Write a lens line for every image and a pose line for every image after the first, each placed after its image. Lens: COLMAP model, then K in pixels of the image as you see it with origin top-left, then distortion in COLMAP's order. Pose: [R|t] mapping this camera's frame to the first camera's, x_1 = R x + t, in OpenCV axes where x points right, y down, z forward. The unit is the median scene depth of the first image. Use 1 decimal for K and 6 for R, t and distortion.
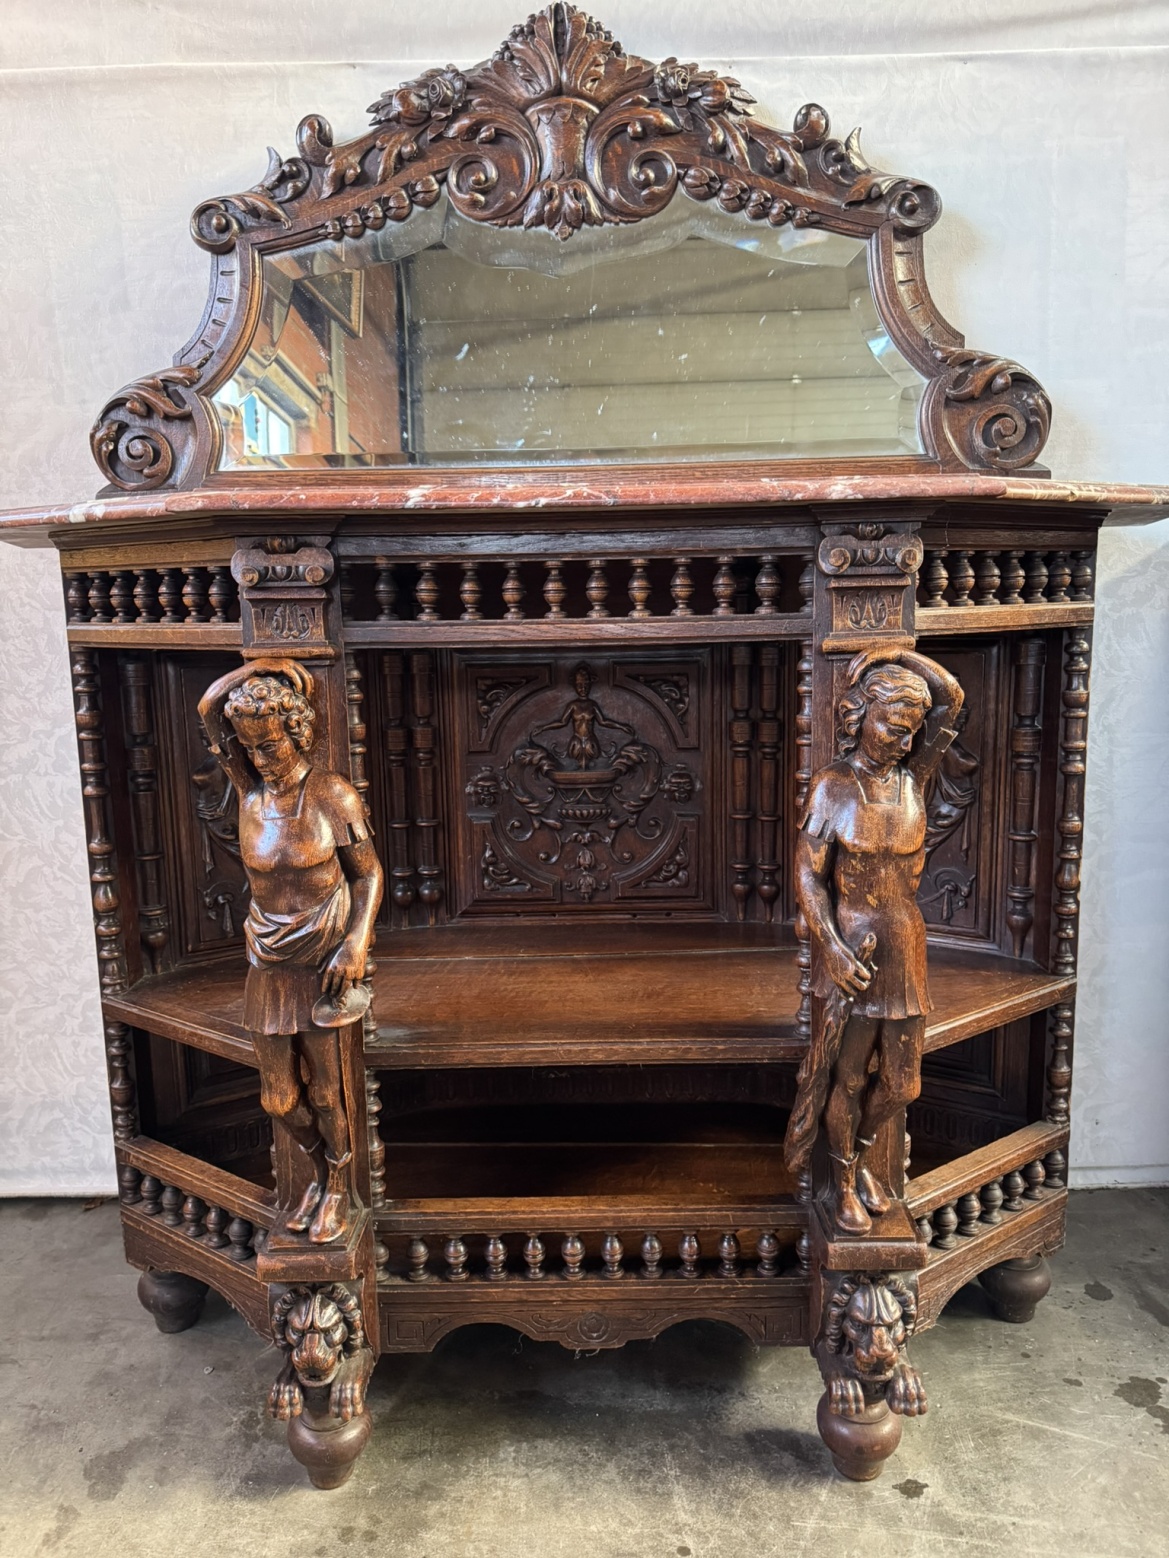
lens RADIAL K [[1098.6, 0, 589.5], [0, 1098.6, 782.1], [0, 0, 1]] dist [0.024598, -0.035140]
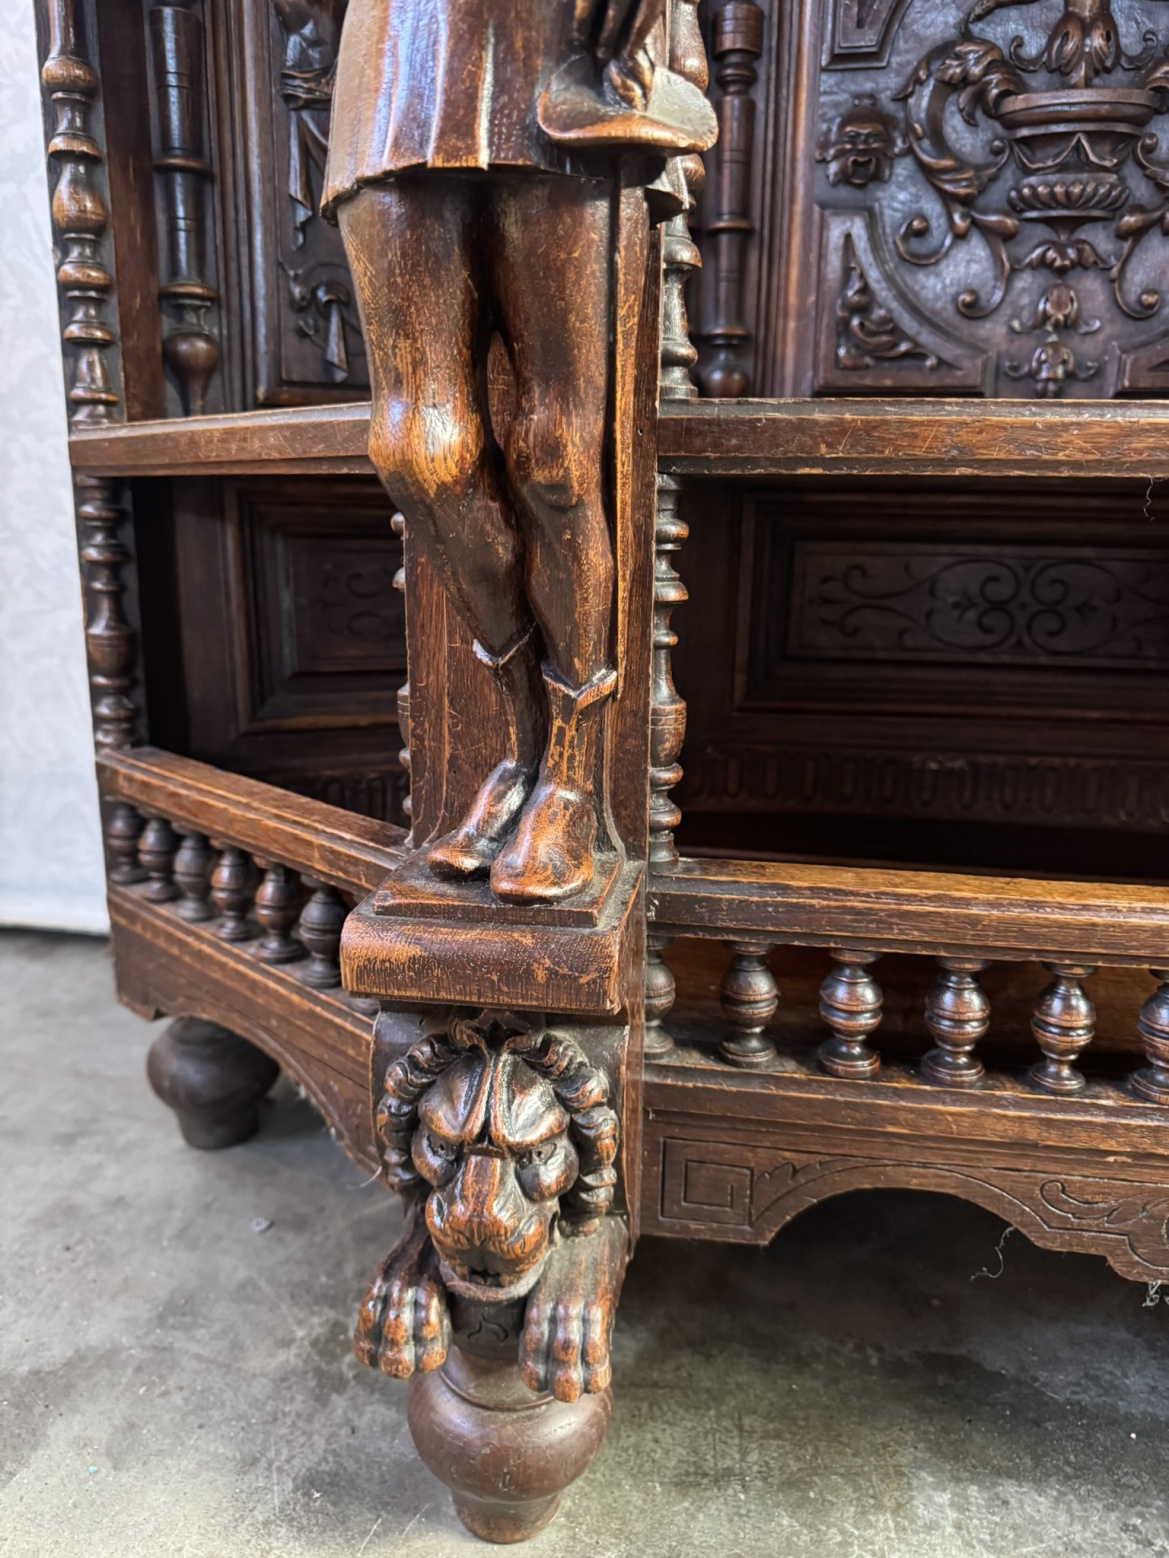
lens RADIAL K [[1113.8, 0, 594.3], [0, 1113.8, 773.0], [0, 0, 1]] dist [0.023509, -0.055100]
pose [[0.989056, 0.065498, -0.132205, -0.149230], [-0.055651, 0.995488, 0.076853, 0.293163], [0.136642, -0.068655, 0.988239, 0.555433]]
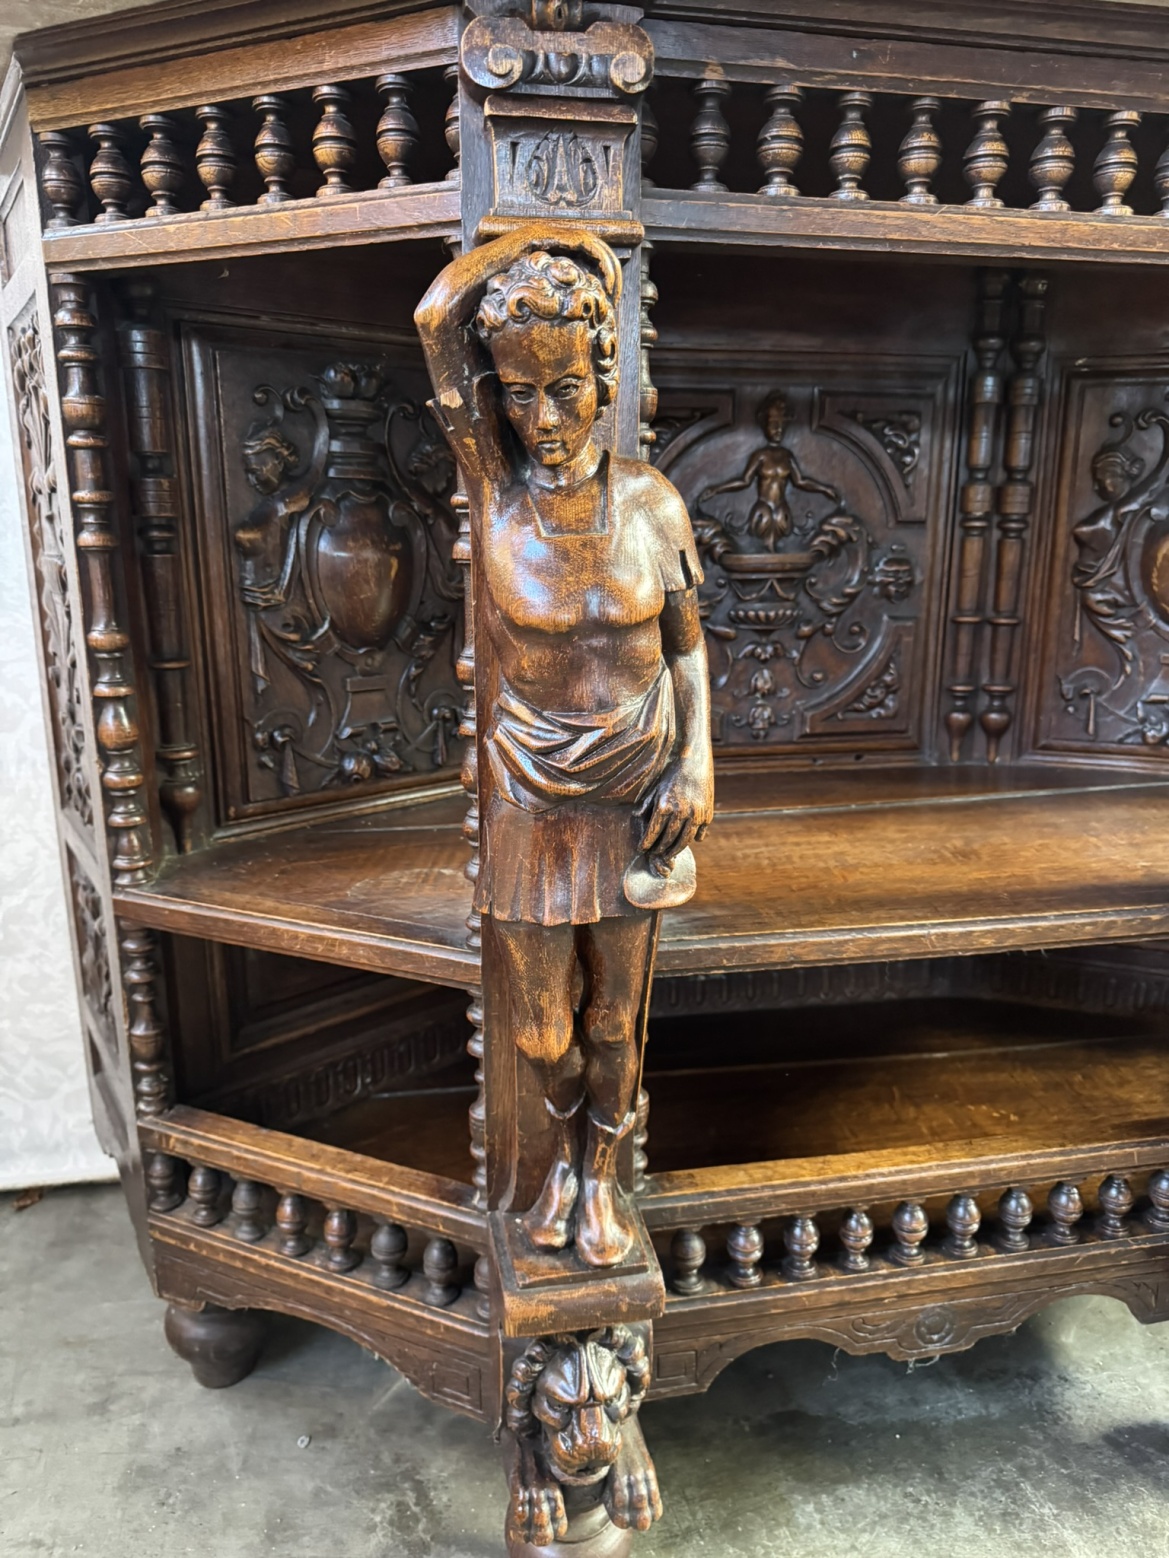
lens RADIAL K [[1100.2, 0, 584.5], [0, 1100.2, 779.0], [0, 0, 1]] dist [0.016272, -0.033031]
pose [[0.981493, -0.026699, 0.189627, -0.303106], [0.011260, 0.996566, 0.082033, 0.087159], [-0.191166, -0.078379, 0.978423, 0.362819]]
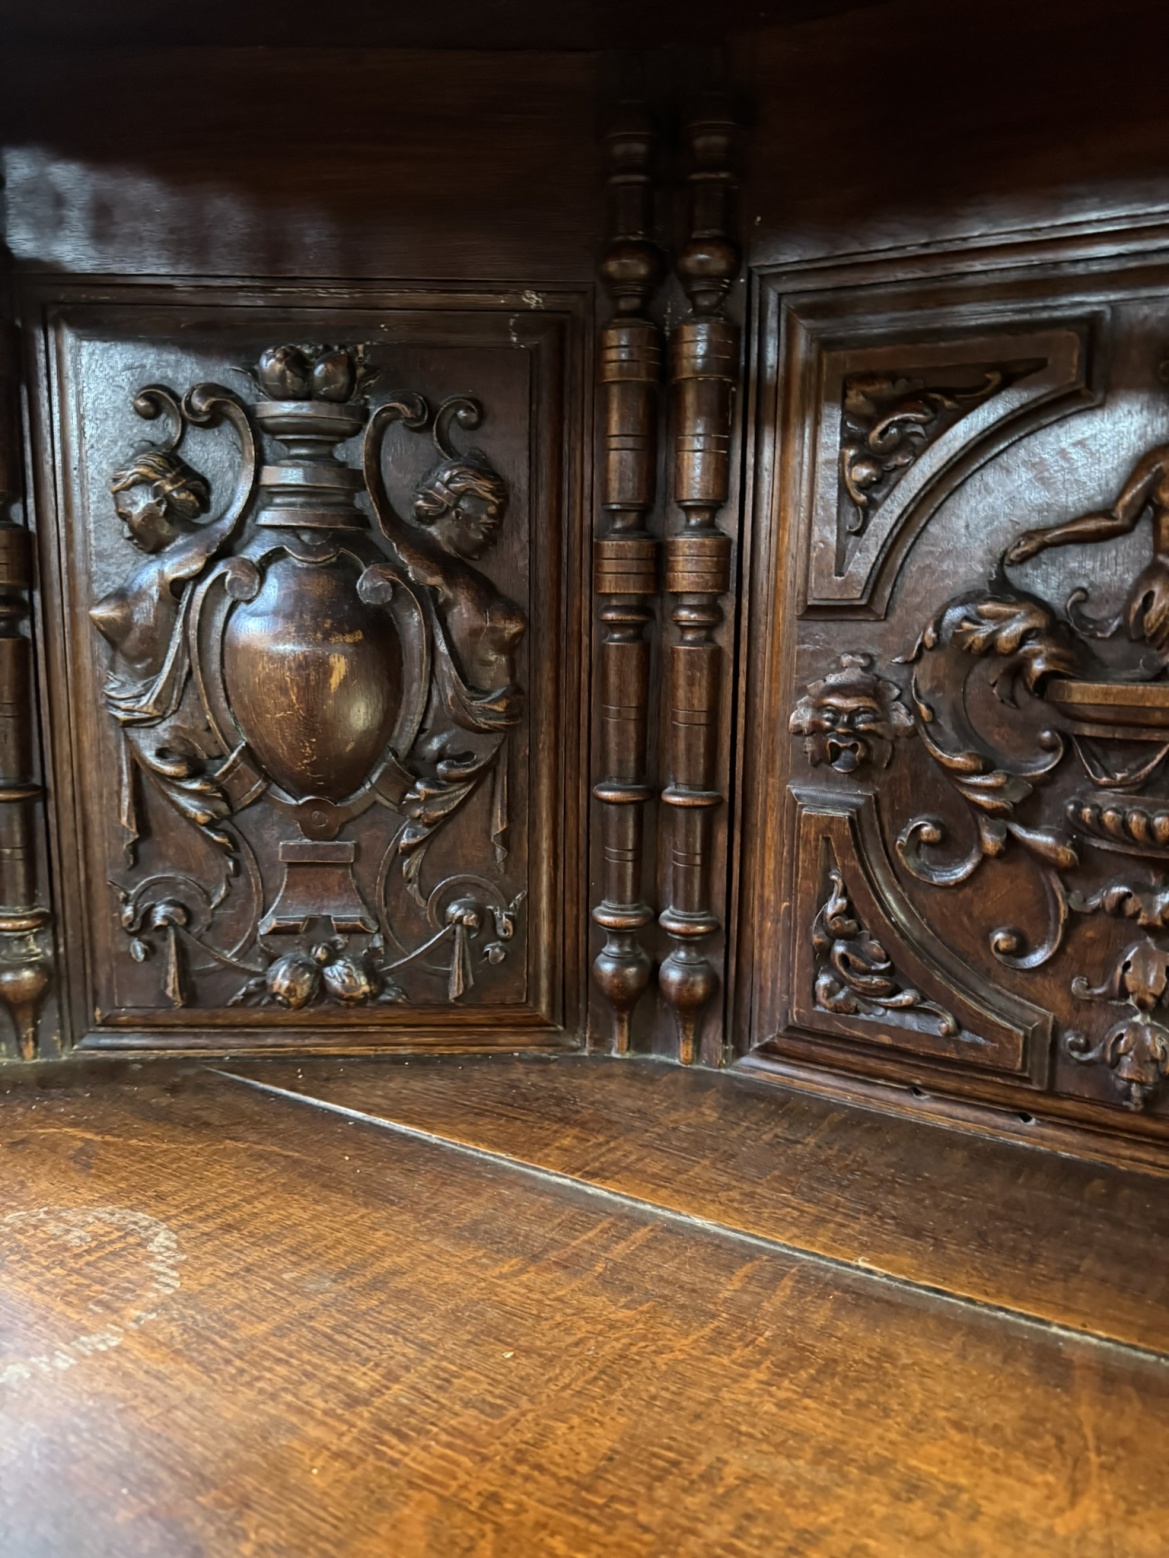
lens RADIAL K [[1100.2, 0, 584.5], [0, 1100.2, 779.0], [0, 0, 1]] dist [0.016272, -0.033031]
pose [[0.873396, 0.109758, -0.474481, -0.000591], [-0.103337, 0.993854, 0.039683, 0.022730], [0.475921, 0.014372, 0.879371, 0.762766]]
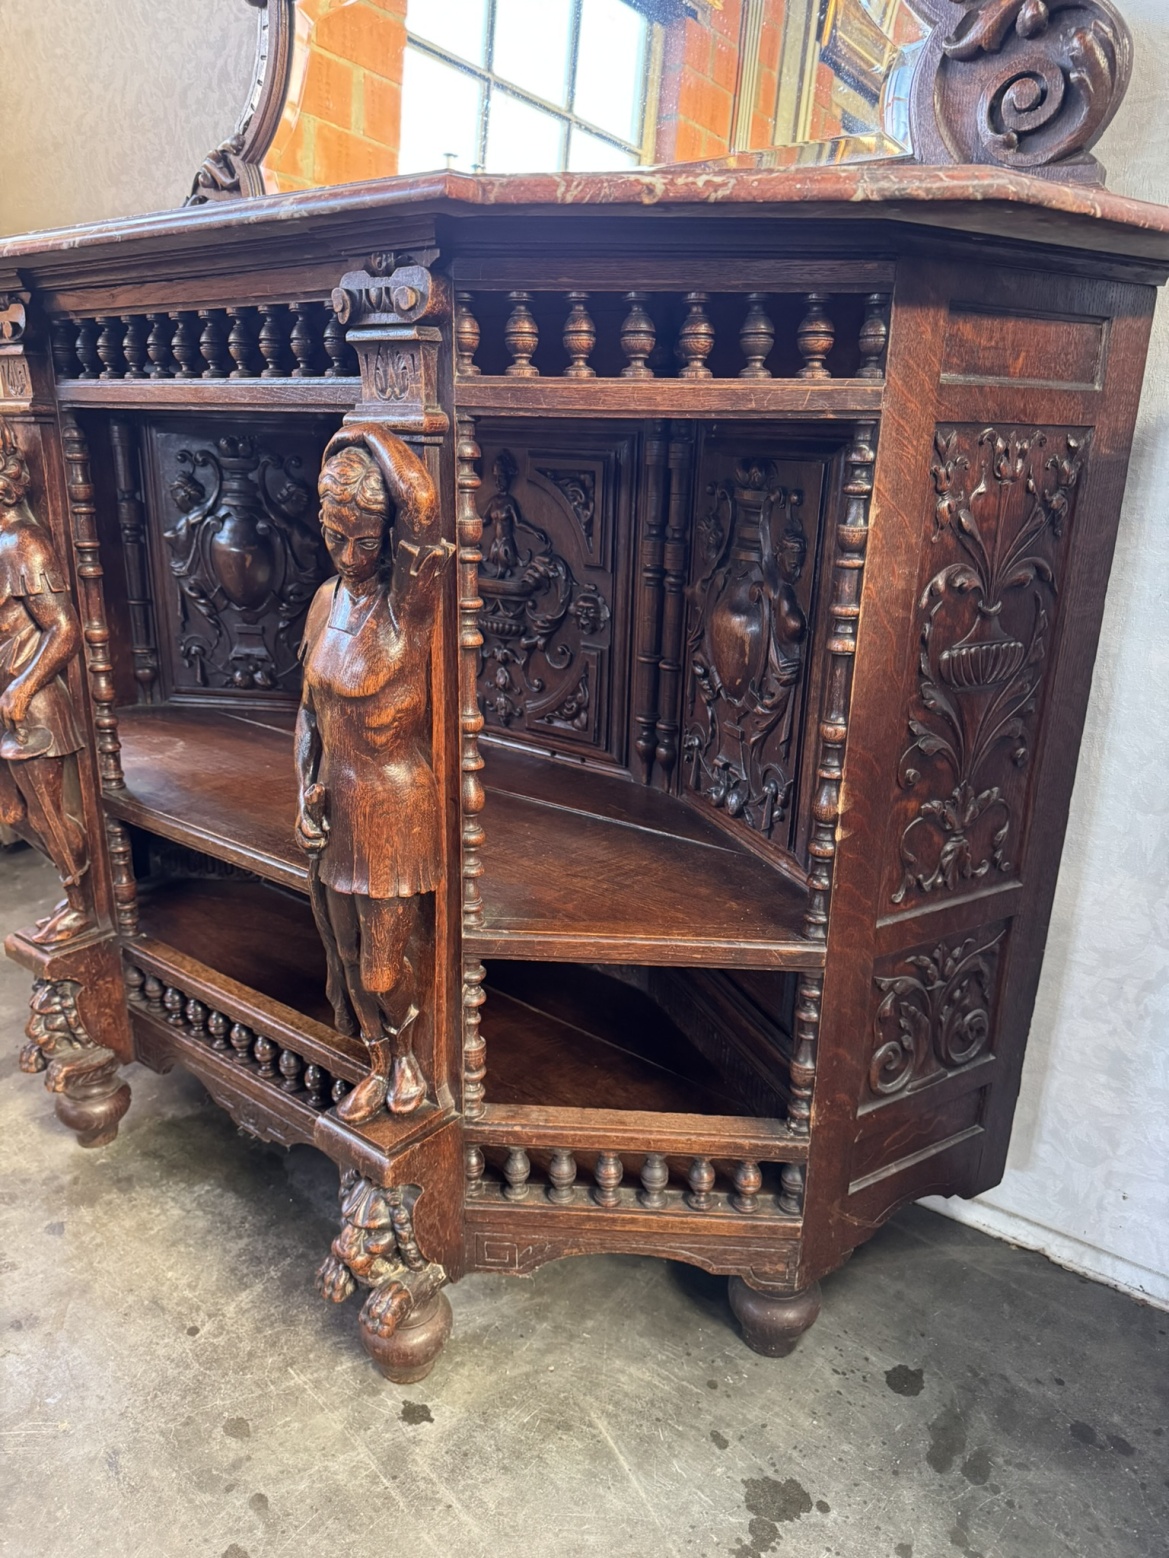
lens RADIAL K [[1107.2, 0, 581.2], [0, 1107.2, 786.5], [0, 0, 1]] dist [0.033231, -0.045664]
pose [[0.786787, 0.227717, -0.573682, 0.699839], [-0.132622, 0.970116, 0.203192, -0.044027], [0.602809, -0.083786, 0.793474, 0.360000]]
